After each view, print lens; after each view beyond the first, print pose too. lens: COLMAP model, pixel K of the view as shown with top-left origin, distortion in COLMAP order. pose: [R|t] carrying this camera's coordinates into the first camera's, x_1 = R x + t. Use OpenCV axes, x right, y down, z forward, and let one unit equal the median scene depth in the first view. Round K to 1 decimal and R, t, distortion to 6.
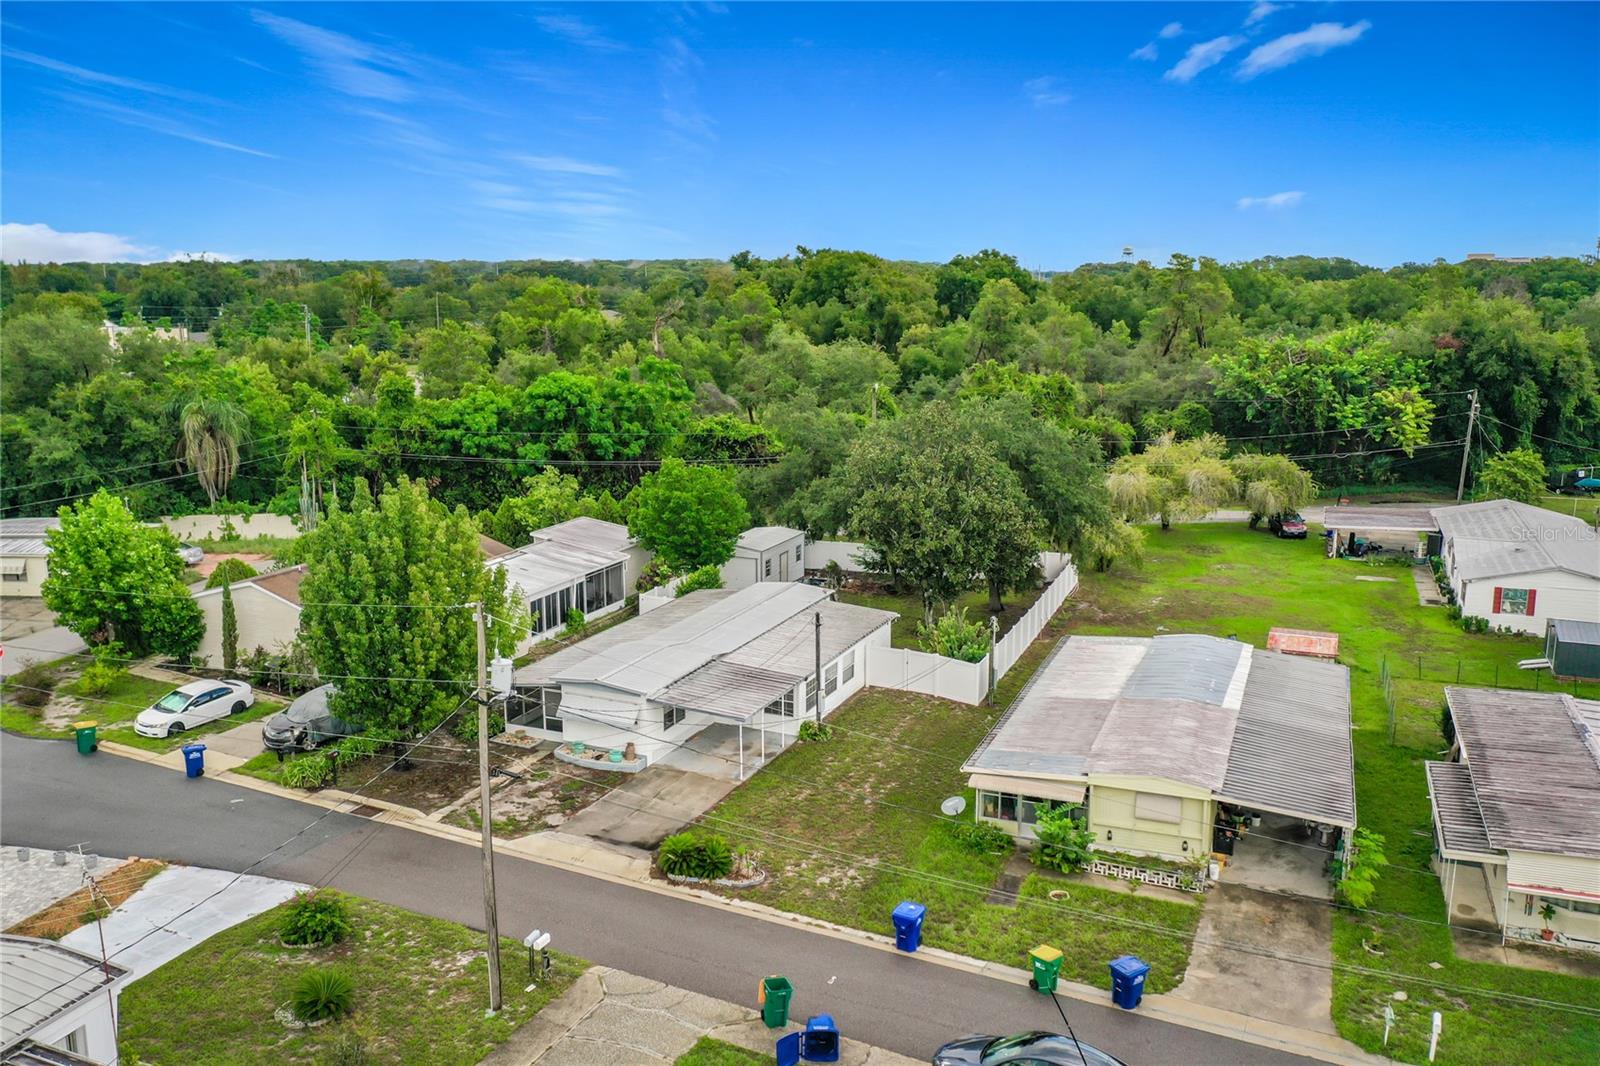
lens RADIAL K [[1349.1, 0, 800.0], [0, 1349.1, 533.0], [0, 0, 1]] dist [-0.003555, -0.001362]
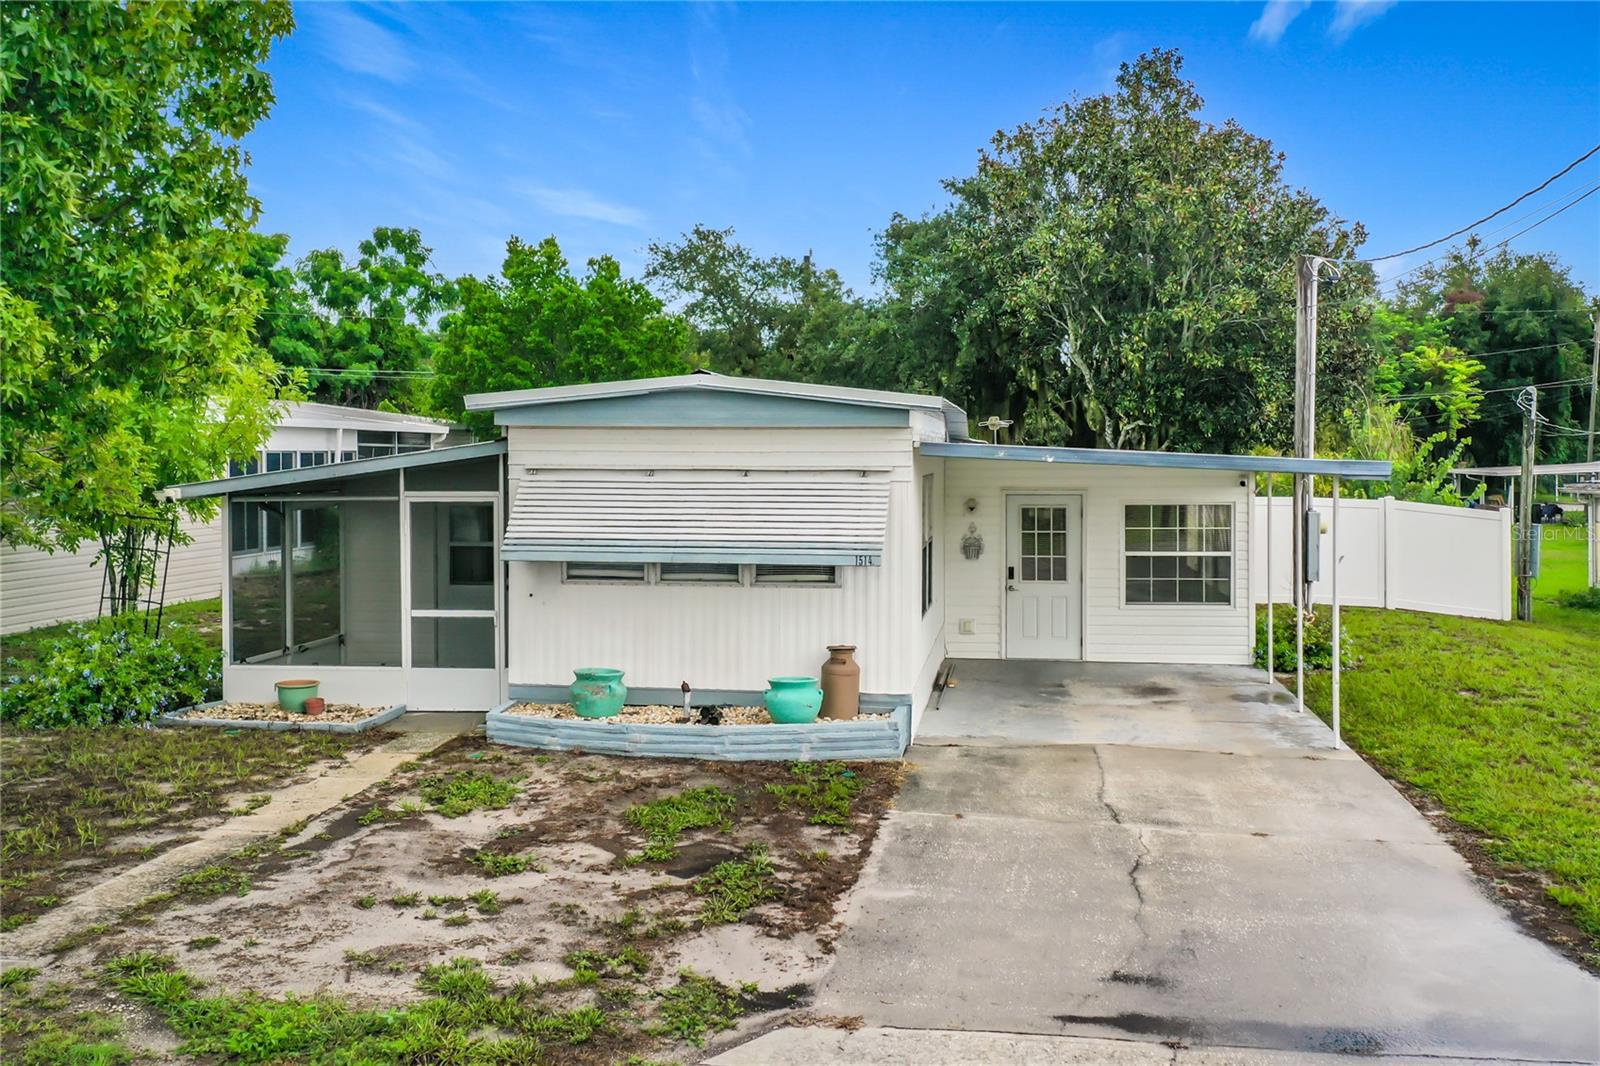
lens RADIAL K [[1349.1, 0, 800.0], [0, 1349.1, 533.0], [0, 0, 1]] dist [-0.003555, -0.001362]
pose [[0.952621, -0.007782, 0.304060, -0.204133], [0.061824, 0.983758, -0.168516, 0.175380], [-0.297810, 0.179331, 0.937630, 0.776461]]
